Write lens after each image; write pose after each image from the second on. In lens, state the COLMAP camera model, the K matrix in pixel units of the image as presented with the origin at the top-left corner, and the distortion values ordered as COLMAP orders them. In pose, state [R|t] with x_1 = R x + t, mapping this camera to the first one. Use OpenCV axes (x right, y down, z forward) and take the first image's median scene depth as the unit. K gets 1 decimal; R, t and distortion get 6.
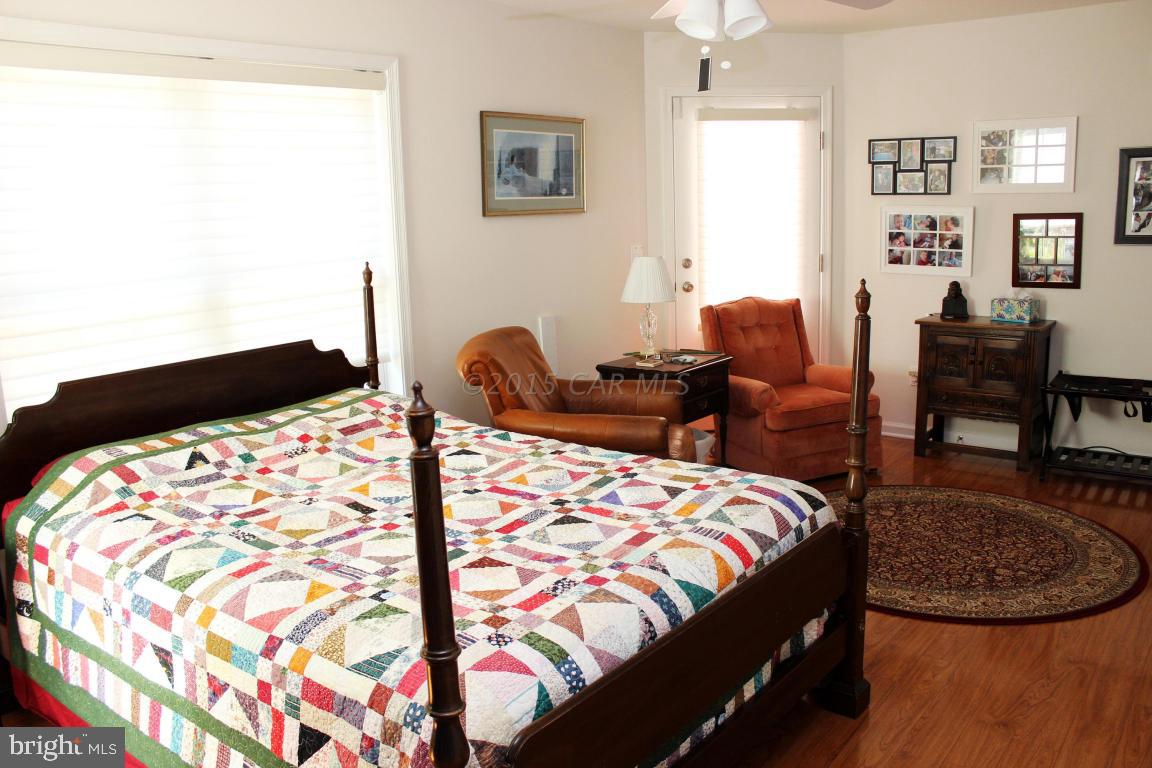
lens RADIAL K [[967.0, 0, 576.0], [0, 967.0, 384.0], [0, 0, 1]] dist [-0.169646, 0.149938]
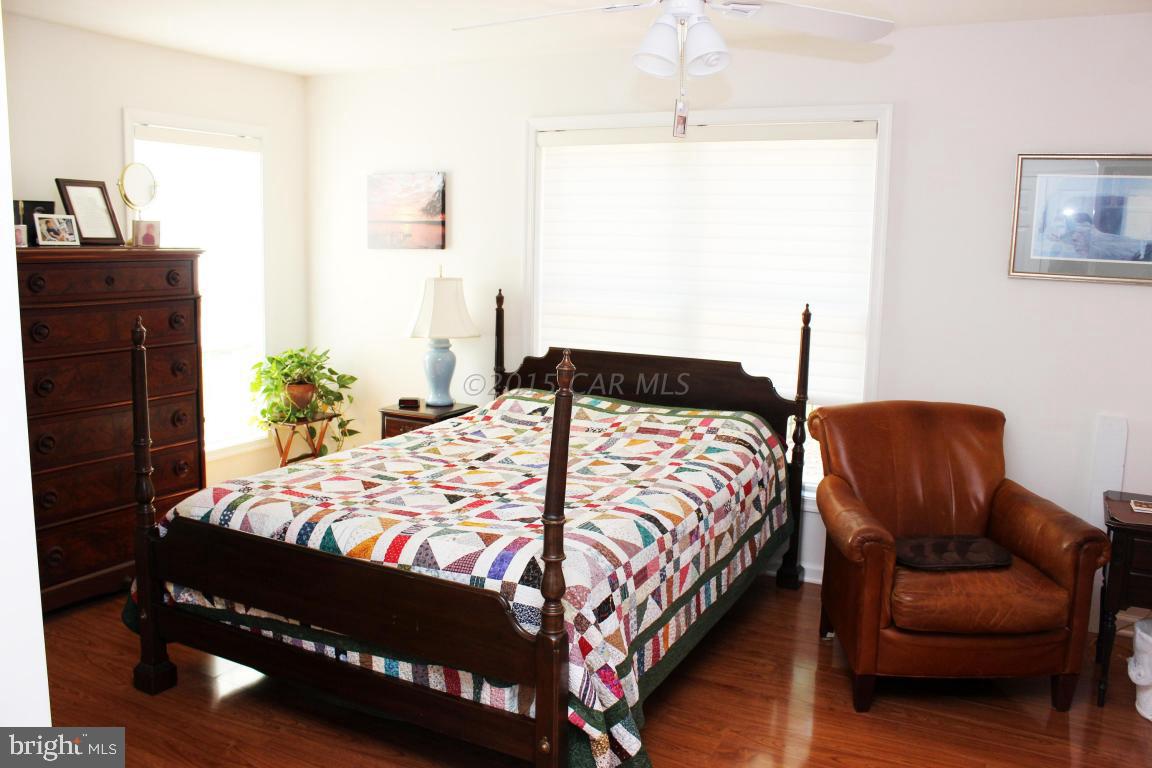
lens RADIAL K [[967.0, 0, 576.0], [0, 967.0, 384.0], [0, 0, 1]] dist [-0.169646, 0.149938]
pose [[0.170826, 0.185049, -0.967768, 1.137642], [-0.217770, 0.965006, 0.146081, -0.207164], [0.960934, 0.185797, 0.205146, 0.815467]]
